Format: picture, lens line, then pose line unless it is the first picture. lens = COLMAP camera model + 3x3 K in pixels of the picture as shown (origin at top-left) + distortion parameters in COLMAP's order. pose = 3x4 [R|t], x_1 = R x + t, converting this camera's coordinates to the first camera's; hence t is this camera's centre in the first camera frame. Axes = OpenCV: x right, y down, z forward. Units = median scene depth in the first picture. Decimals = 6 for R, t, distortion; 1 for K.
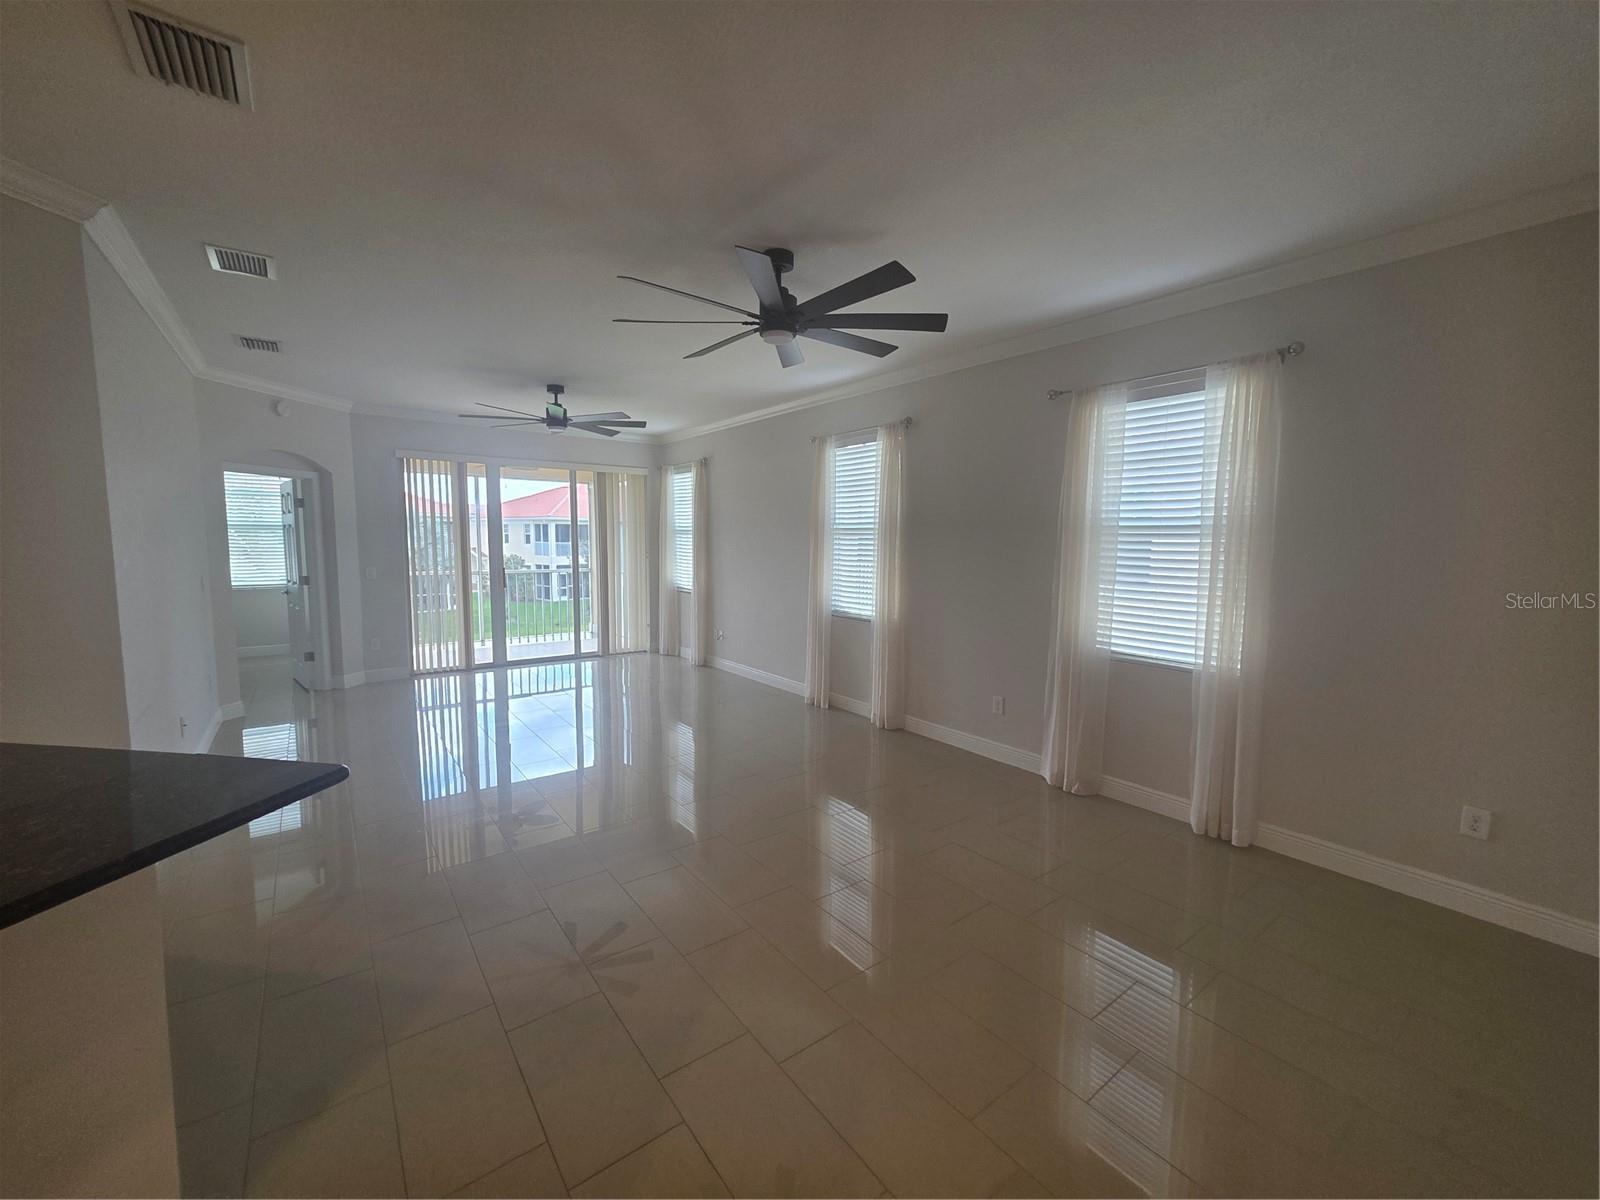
lens RADIAL K [[643.0, 0, 796.4], [0, 643.0, 597.2], [0, 0, 1]] dist [-0.001601, 0.000691]
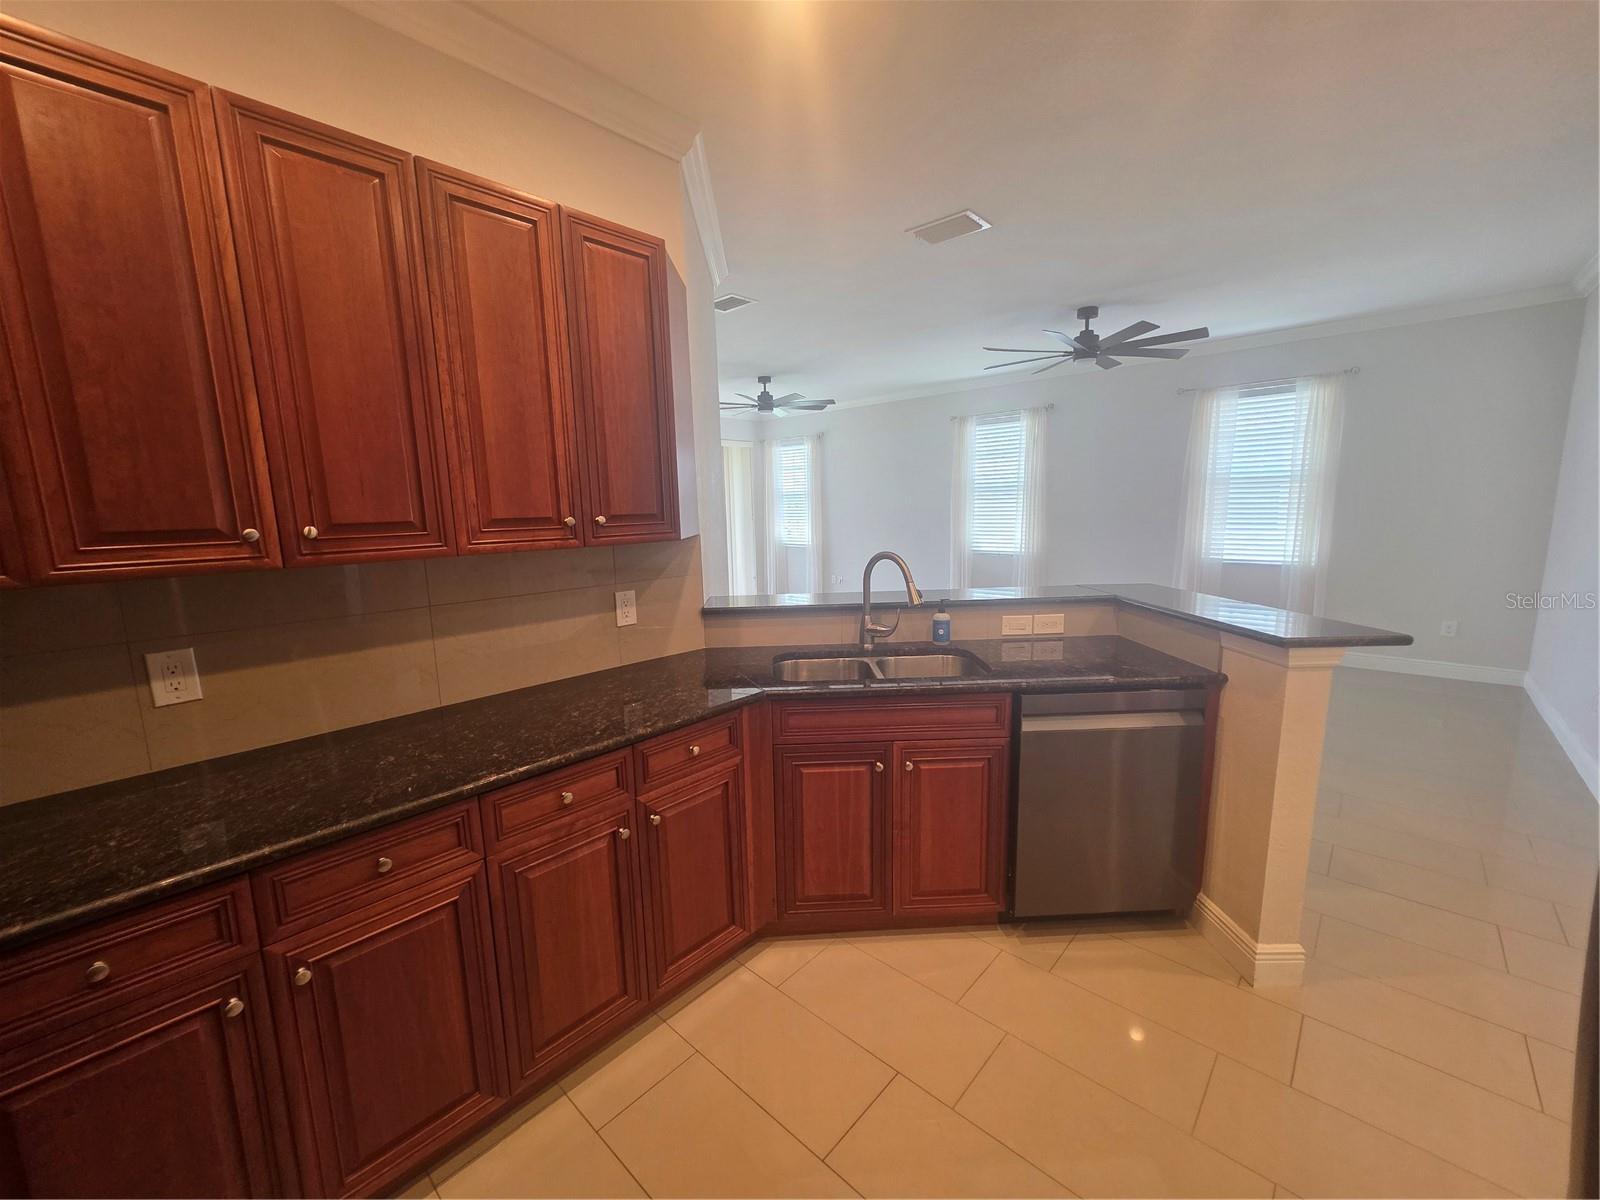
lens RADIAL K [[643.0, 0, 801.6], [0, 643.0, 609.9], [0, 0, 1]] dist [-0.001601, 0.000691]
pose [[0.982819, -0.060720, 0.174297, -0.489009], [0.048691, 0.996180, 0.072482, 0.026772], [-0.178032, -0.062750, 0.982022, -0.222480]]
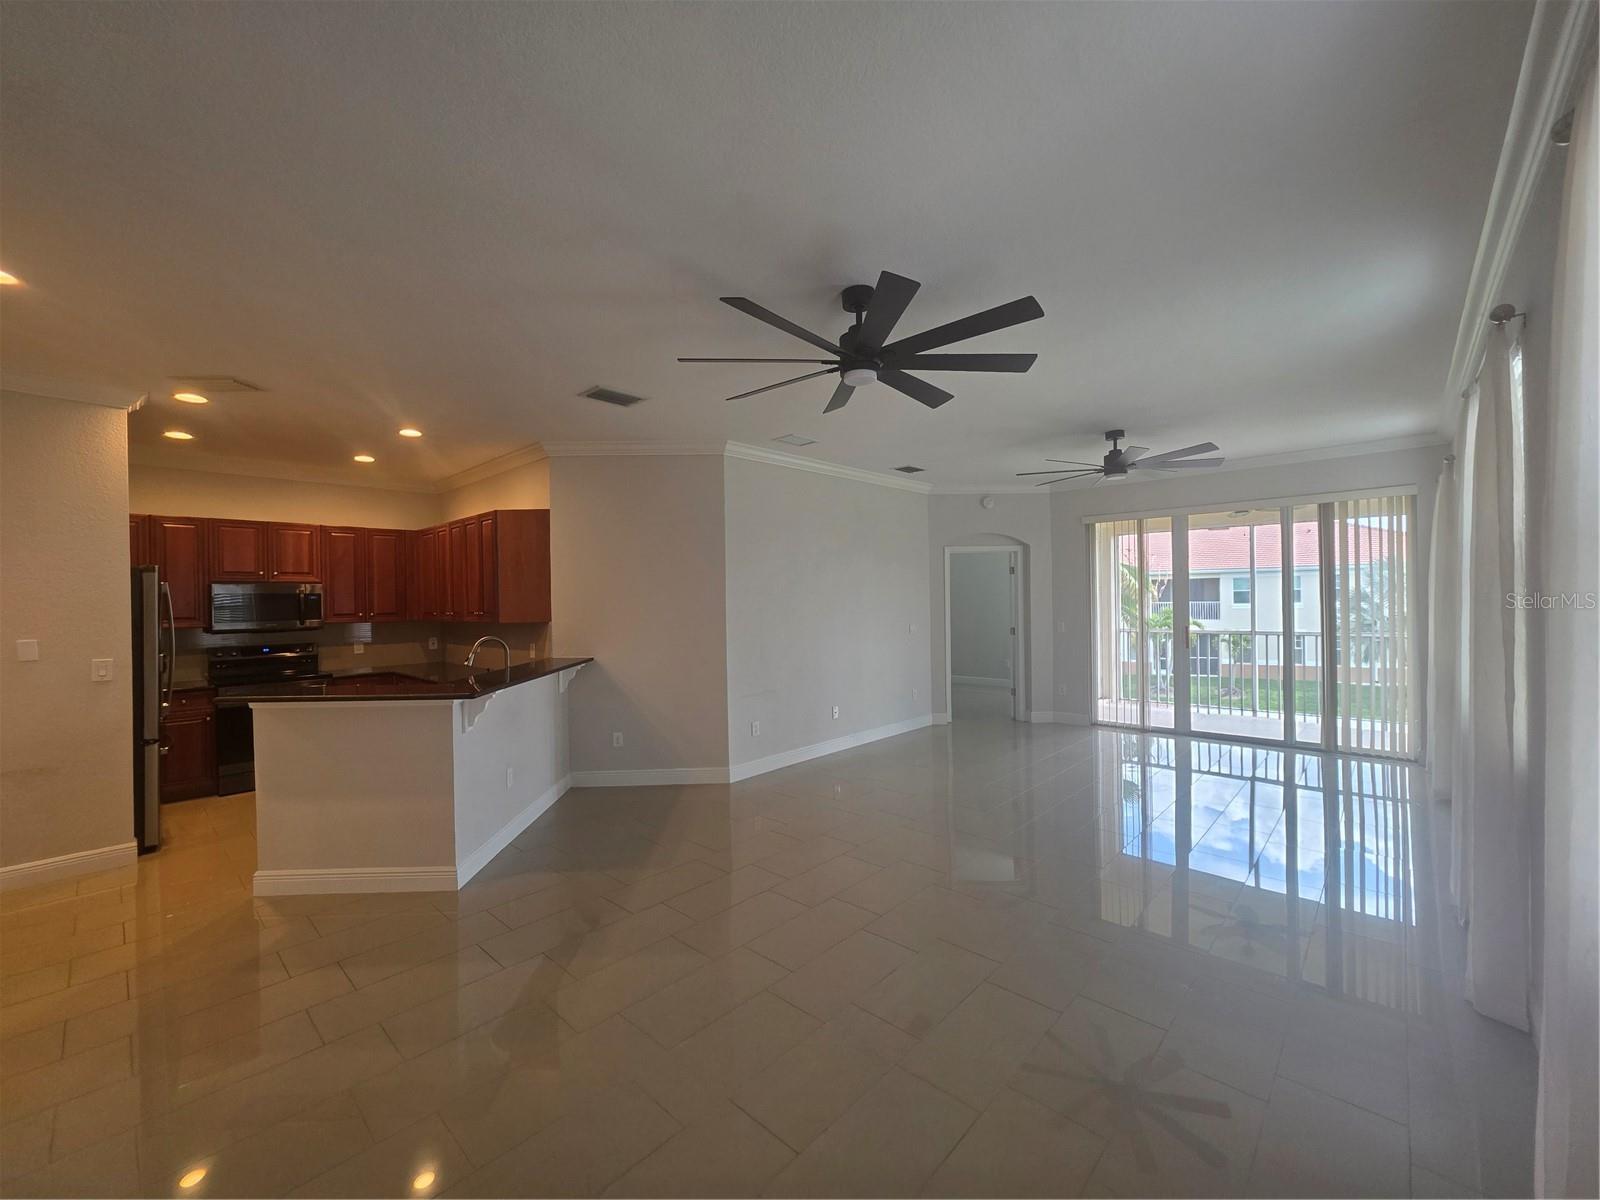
lens RADIAL K [[643.0, 0, 809.0], [0, 643.0, 601.4], [0, 0, 1]] dist [-0.001601, 0.000691]
pose [[0.185260, -0.009048, -0.982648, 0.410827], [-0.071669, 0.997170, -0.022694, -0.026917], [0.980073, 0.074629, 0.184087, 0.369395]]
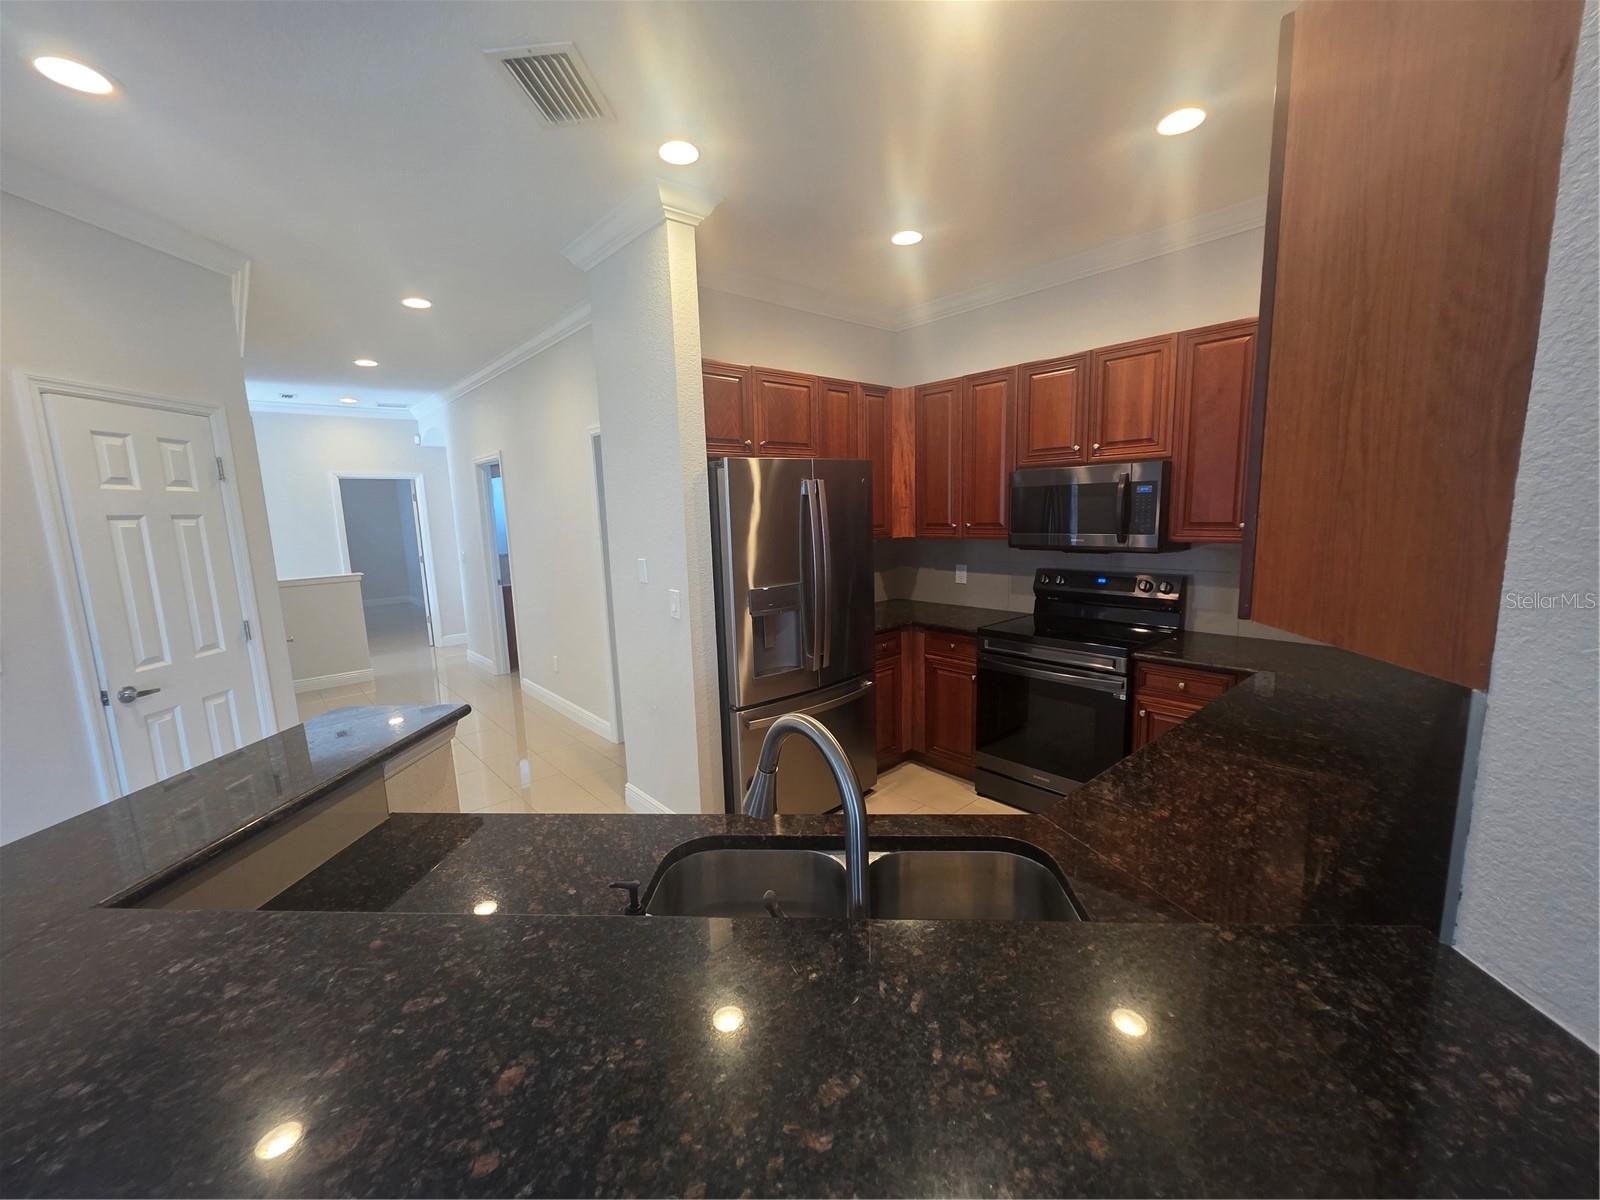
lens RADIAL K [[643.0, 0, 800.4], [0, 643.0, 604.9], [0, 0, 1]] dist [-0.001601, 0.000691]
pose [[-0.996802, 0.034900, -0.071885, -0.356708], [0.016670, 0.970613, 0.240069, -0.036958], [0.078150, 0.238103, -0.968091, 0.287738]]
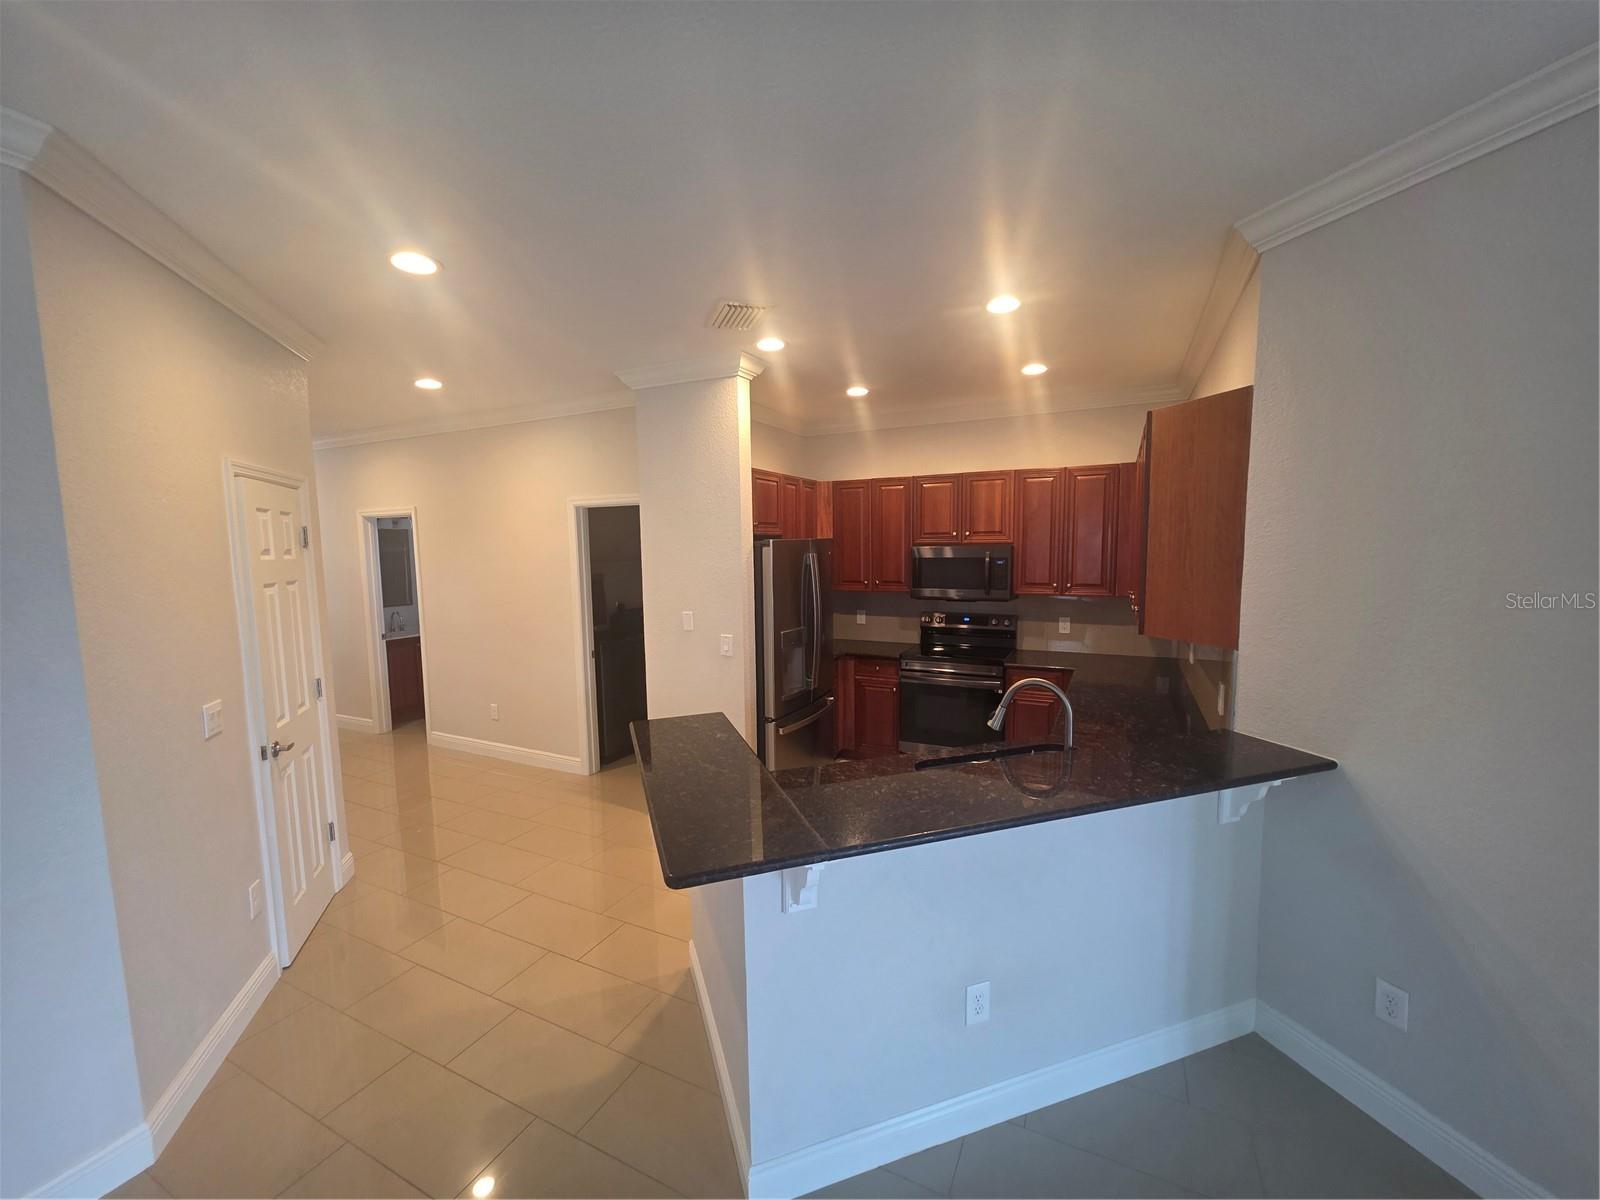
lens RADIAL K [[643.0, 0, 803.9], [0, 643.0, 605.5], [0, 0, 1]] dist [-0.001601, 0.000691]
pose [[-0.891336, 0.047714, -0.450825, -0.092046], [-0.035080, 0.984205, 0.173522, -0.075585], [0.451984, 0.170481, -0.875584, 0.401594]]
